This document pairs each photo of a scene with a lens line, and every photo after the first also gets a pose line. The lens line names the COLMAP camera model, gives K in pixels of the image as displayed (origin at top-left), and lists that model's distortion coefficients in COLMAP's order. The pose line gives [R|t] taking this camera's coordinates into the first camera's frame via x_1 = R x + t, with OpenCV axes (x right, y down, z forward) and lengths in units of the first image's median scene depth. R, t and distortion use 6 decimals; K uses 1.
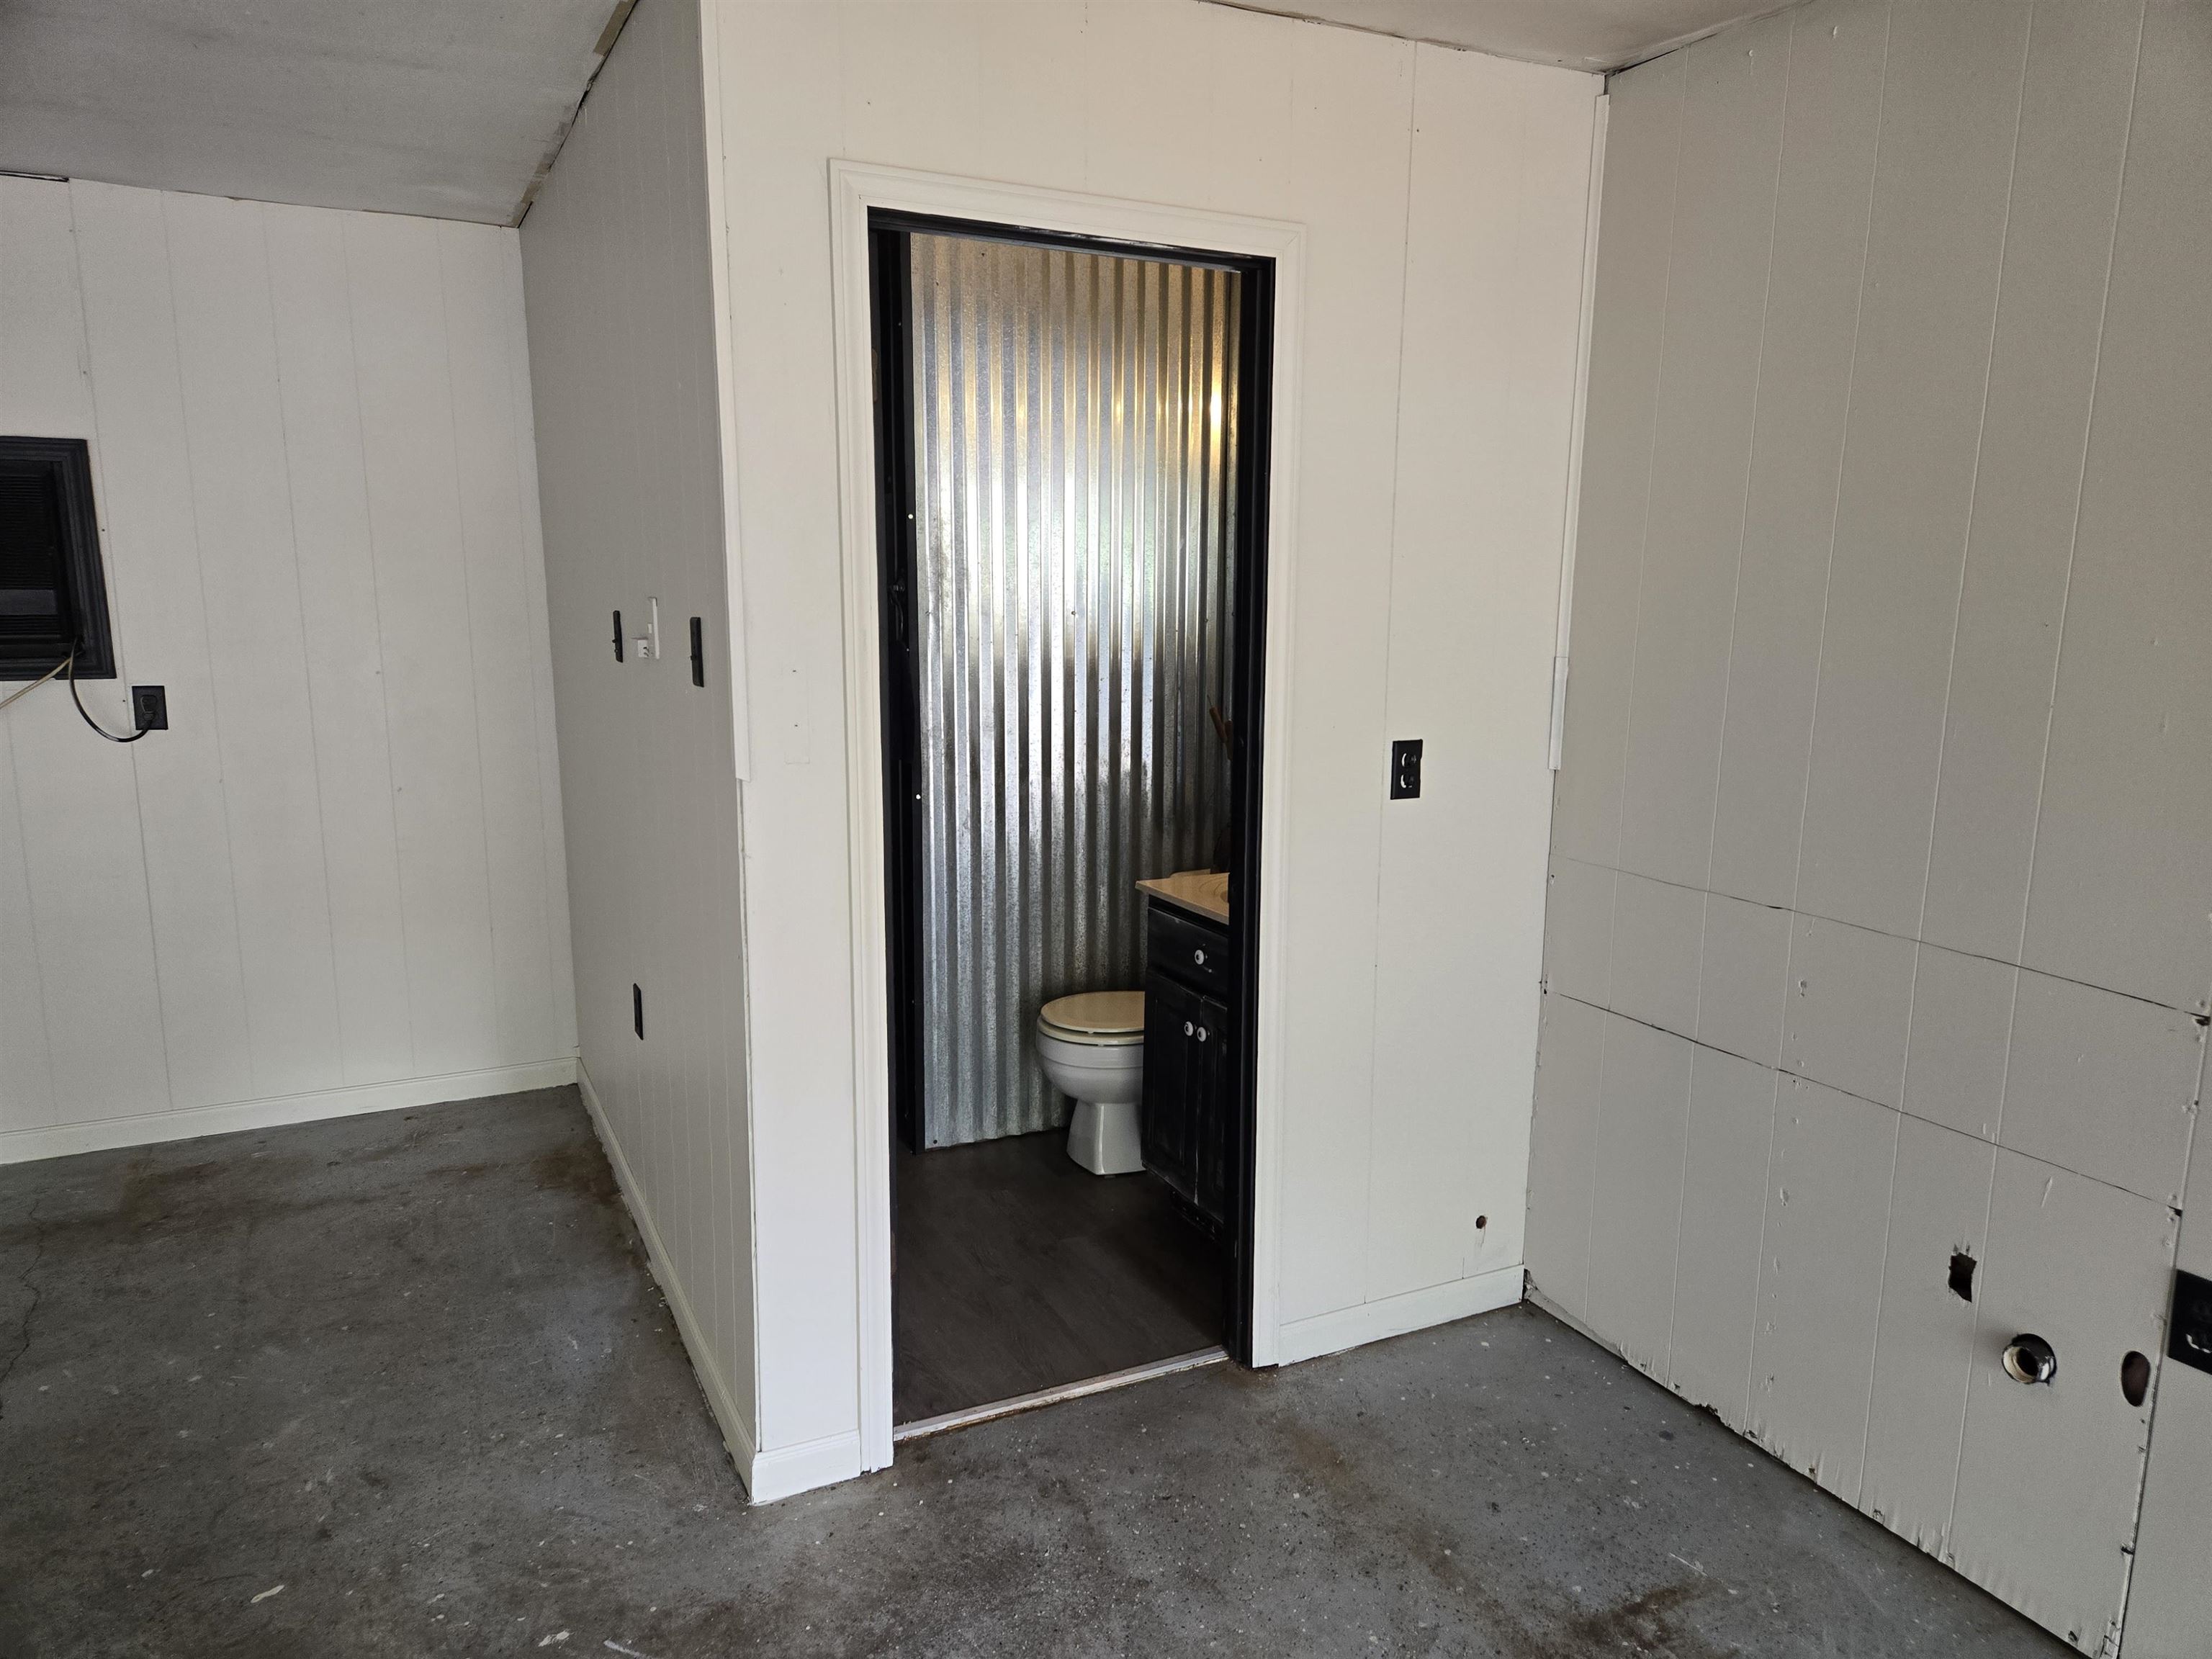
lens RADIAL K [[1480.1, 0, 1104.6], [0, 1480.1, 839.0], [0, 0, 1]] dist [0.060966, 0.000464]
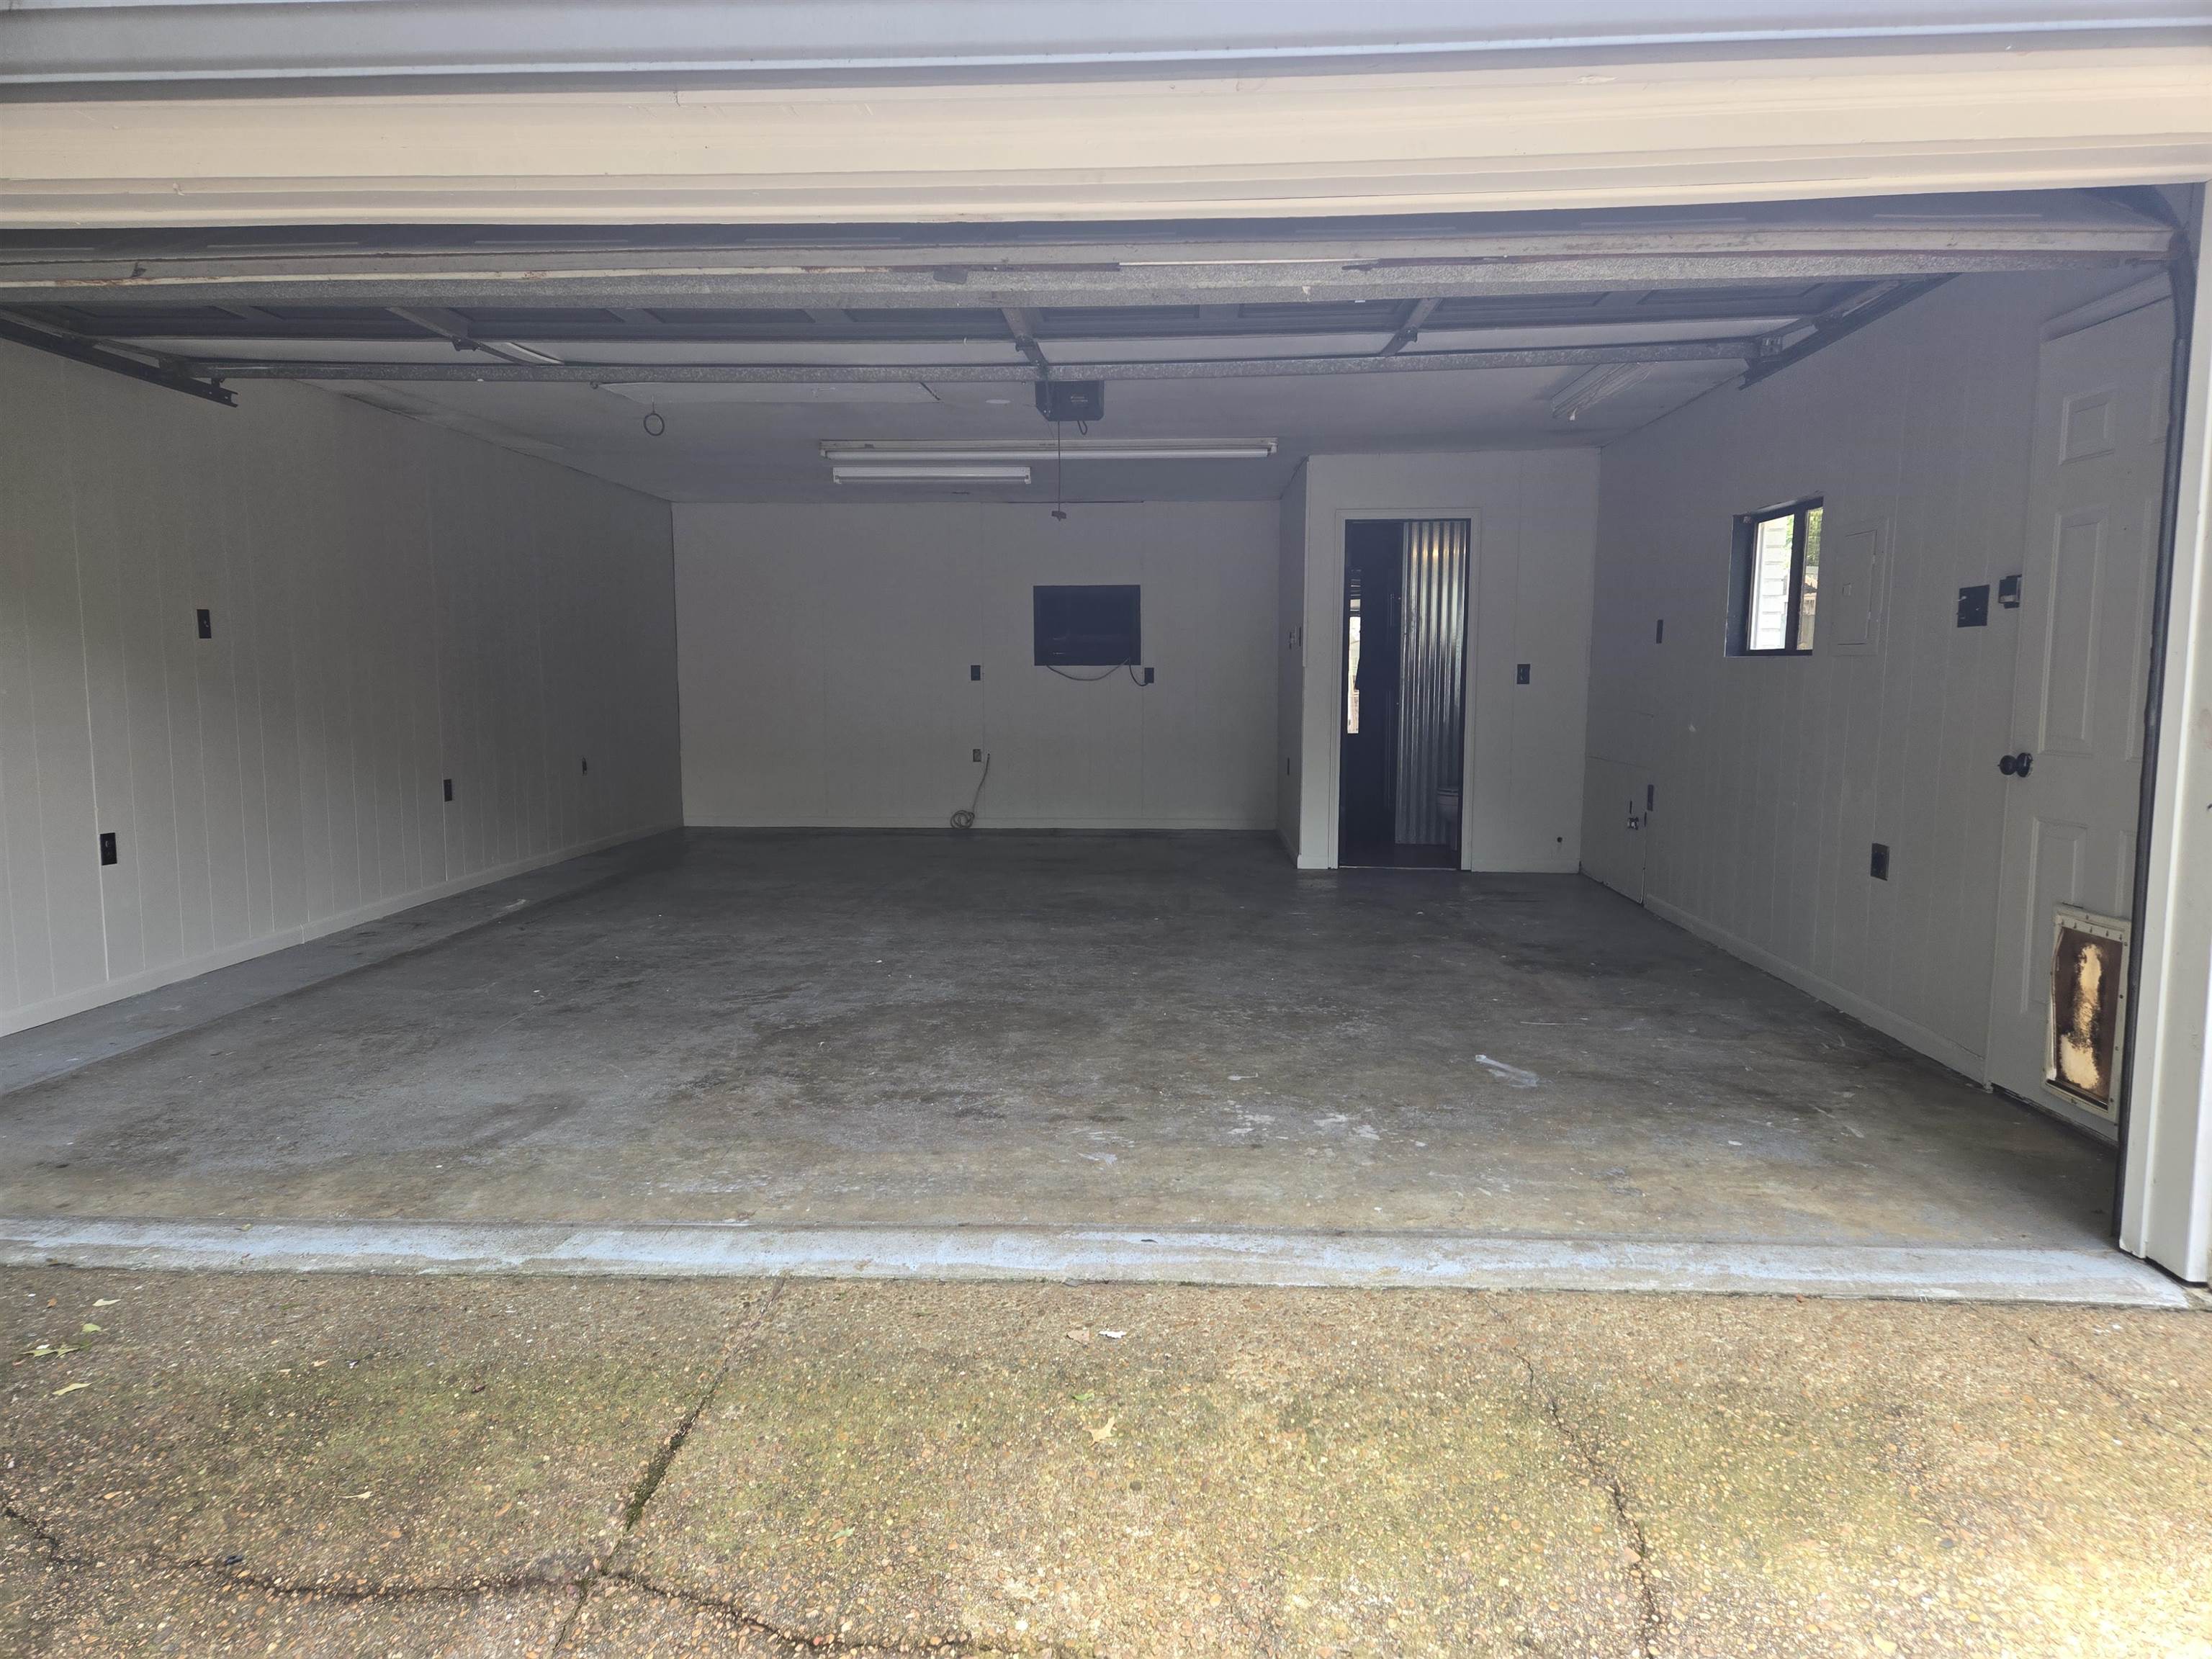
lens RADIAL K [[1480.1, 0, 1101.2], [0, 1480.1, 828.6], [0, 0, 1]] dist [0.060966, 0.000464]
pose [[0.868239, 0.045867, -0.494022, 0.717503], [-0.081770, 0.995330, -0.051300, 0.365002], [0.489361, 0.084937, 0.867935, -1.506789]]
